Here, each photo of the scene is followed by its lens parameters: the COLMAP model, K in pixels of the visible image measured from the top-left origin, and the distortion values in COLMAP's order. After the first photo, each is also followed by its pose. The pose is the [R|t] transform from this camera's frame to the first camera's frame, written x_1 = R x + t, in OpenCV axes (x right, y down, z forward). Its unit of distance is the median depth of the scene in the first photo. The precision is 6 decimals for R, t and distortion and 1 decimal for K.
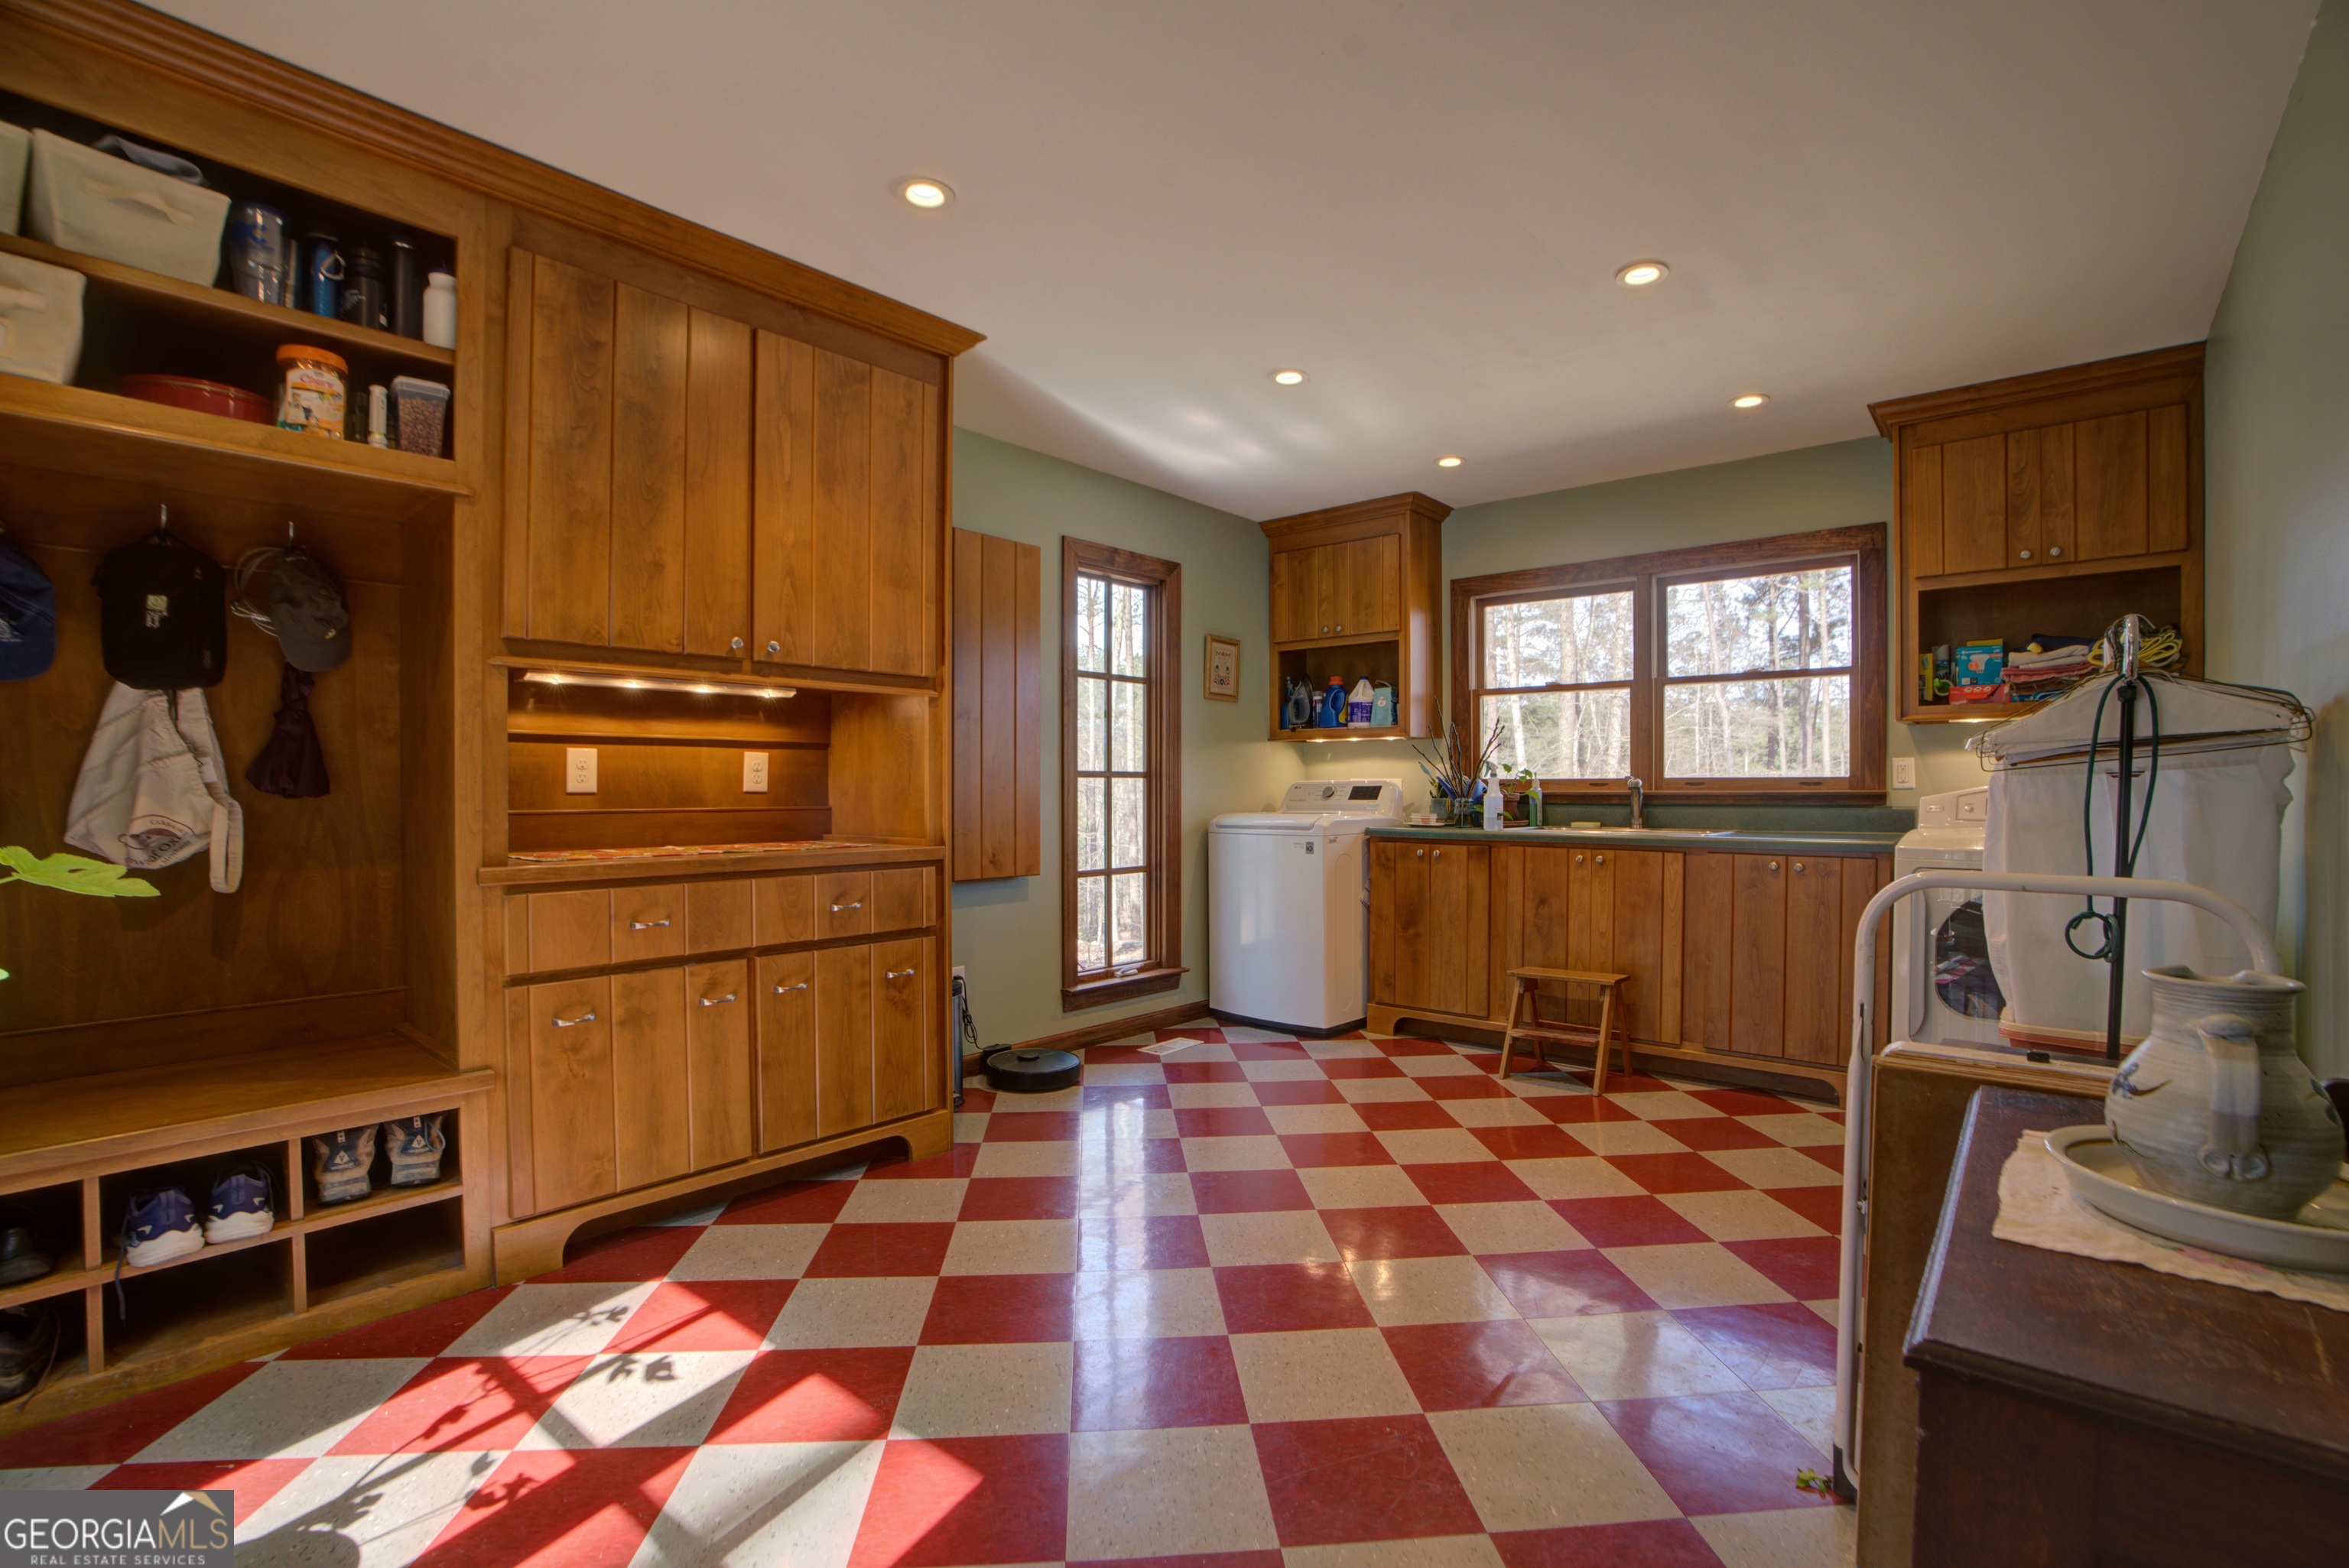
lens RADIAL K [[1073.5, 0, 1160.2], [0, 1073.5, 781.7], [0, 0, 1]] dist [-0.063810, 0.022537]
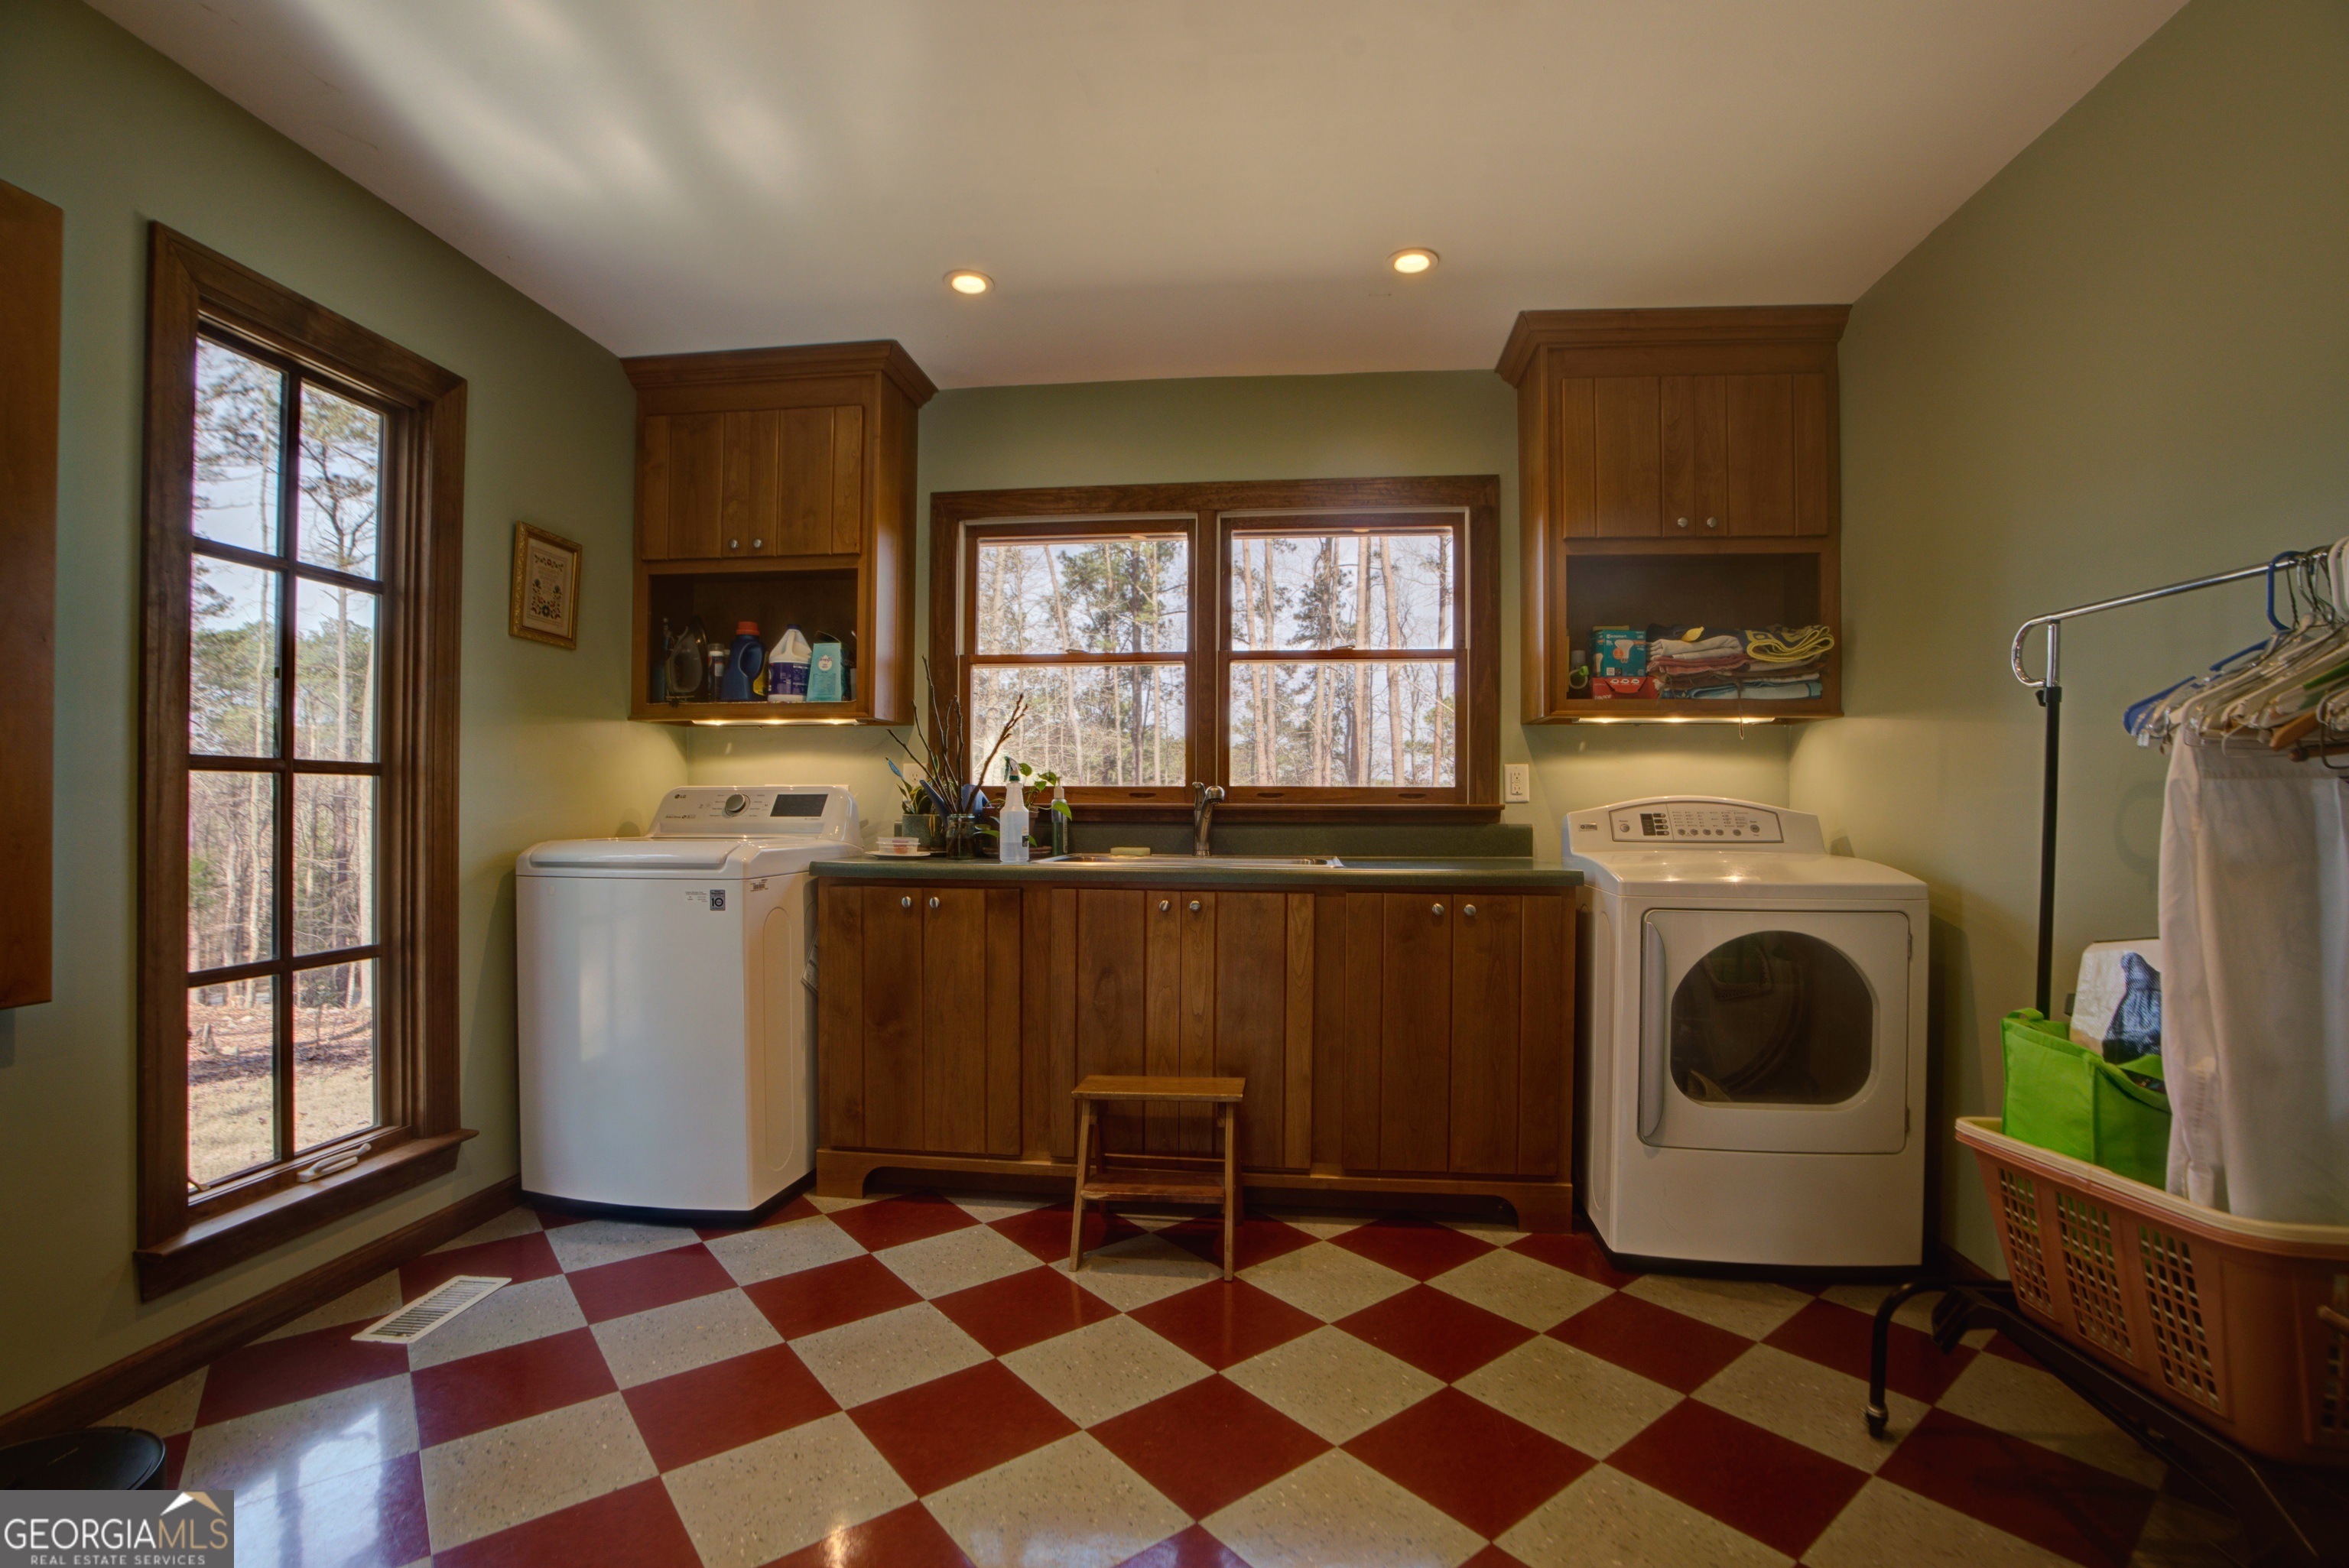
lens RADIAL K [[1073.5, 0, 1180.9], [0, 1073.5, 795.2], [0, 0, 1]] dist [-0.063810, 0.022537]
pose [[0.816011, 0.007267, 0.577991, 0.014105], [-0.008129, 0.999966, -0.001096, 0.003796], [-0.577980, -0.003804, 0.816042, 0.446995]]
